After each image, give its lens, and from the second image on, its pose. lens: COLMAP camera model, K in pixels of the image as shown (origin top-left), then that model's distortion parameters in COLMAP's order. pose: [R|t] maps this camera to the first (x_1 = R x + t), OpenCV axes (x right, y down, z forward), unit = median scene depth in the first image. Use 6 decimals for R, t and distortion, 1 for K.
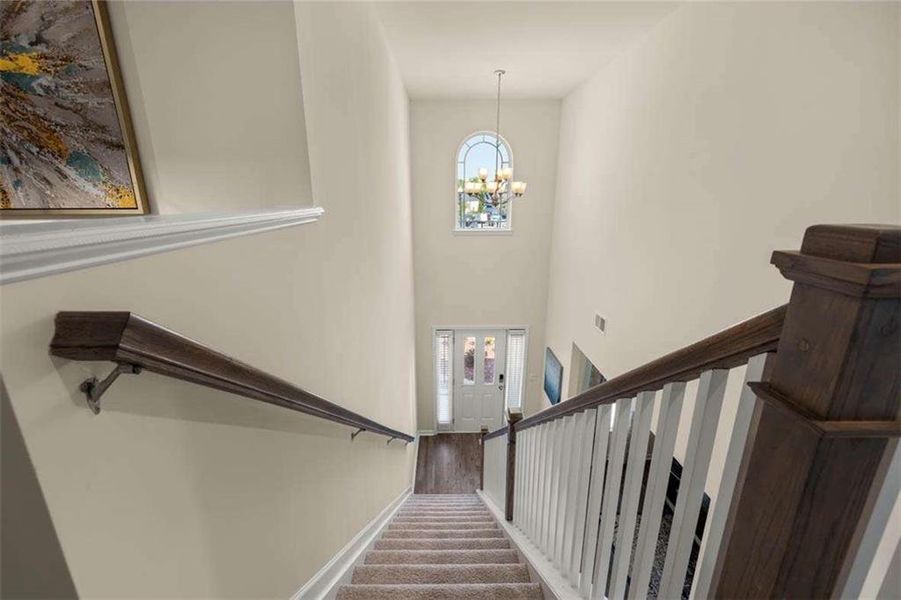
lens RADIAL K [[373.7, 0, 450.1], [0, 373.7, 296.9], [0, 0, 1]] dist [-0.001256, 0.000146]
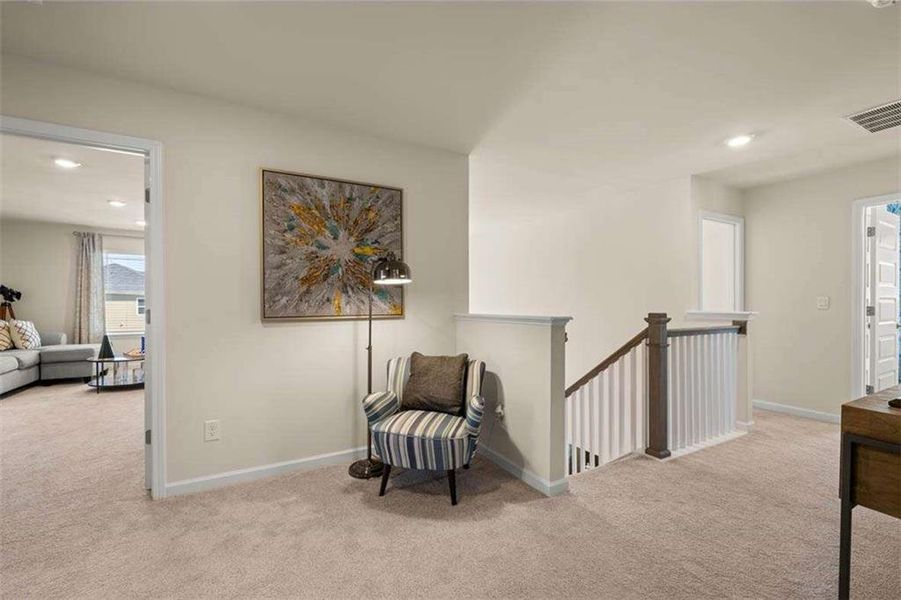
lens RADIAL K [[373.7, 0, 450.1], [0, 373.7, 296.9], [0, 0, 1]] dist [-0.001256, 0.000146]
pose [[0.880498, 0.008982, 0.473964, -1.741775], [0.125469, 0.959749, -0.251276, 0.246876], [-0.457143, 0.280716, 0.843931, -0.994607]]
